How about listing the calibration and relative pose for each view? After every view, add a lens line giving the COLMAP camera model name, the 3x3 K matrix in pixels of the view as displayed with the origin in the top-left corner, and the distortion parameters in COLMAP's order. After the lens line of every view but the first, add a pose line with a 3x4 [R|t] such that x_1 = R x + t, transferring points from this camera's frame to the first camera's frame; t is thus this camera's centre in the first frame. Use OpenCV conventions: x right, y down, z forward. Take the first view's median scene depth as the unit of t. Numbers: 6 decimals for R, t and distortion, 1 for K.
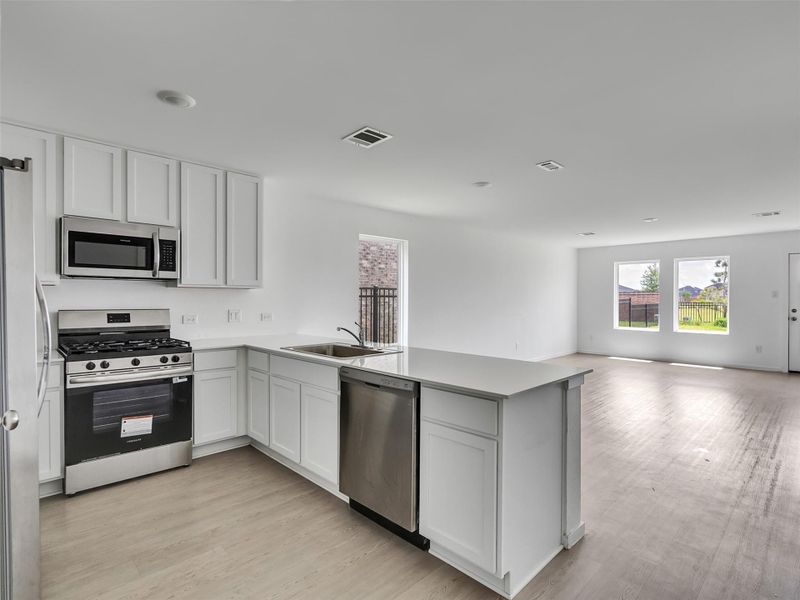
lens RADIAL K [[409.8, 0, 389.8], [0, 409.8, 299.5], [0, 0, 1]] dist [-0.004685, 0.011803]
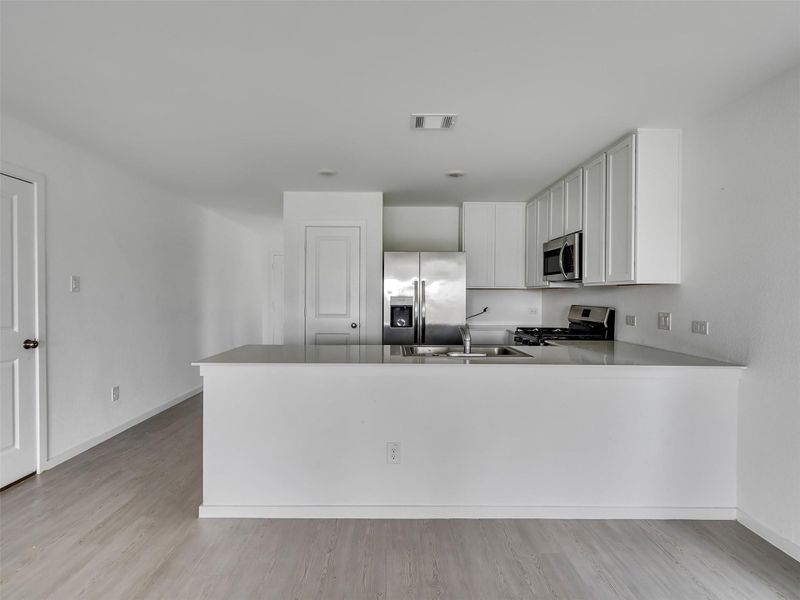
lens RADIAL K [[409.8, 0, 389.8], [0, 409.8, 299.5], [0, 0, 1]] dist [-0.004685, 0.011803]
pose [[-0.685997, 0.005477, -0.727584, 0.653525], [-0.005228, 0.999909, 0.012457, -0.007325], [0.727586, 0.012349, -0.685906, 1.478964]]
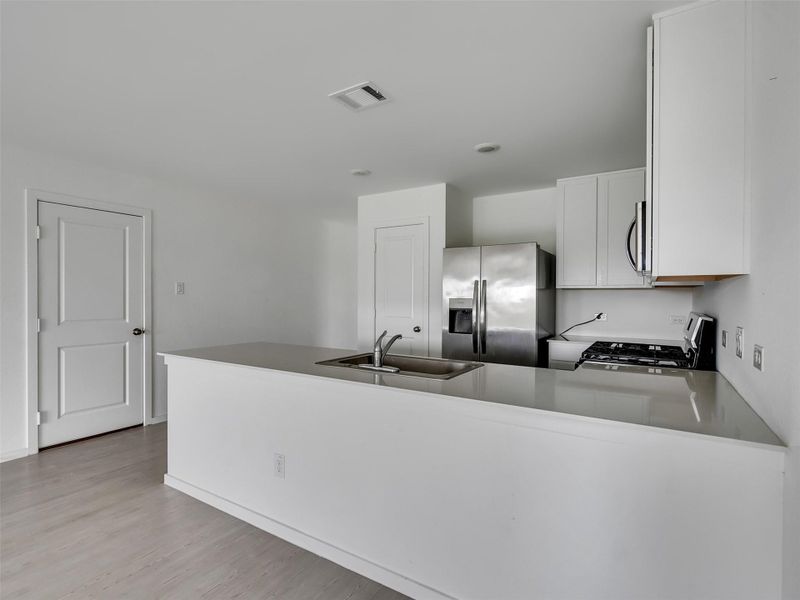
lens RADIAL K [[409.8, 0, 389.8], [0, 409.8, 299.5], [0, 0, 1]] dist [-0.004685, 0.011803]
pose [[-0.970486, -0.002537, -0.241143, 0.081401], [-0.004505, 0.999961, 0.007609, -0.005933], [0.241114, 0.008471, -0.970460, 1.697228]]
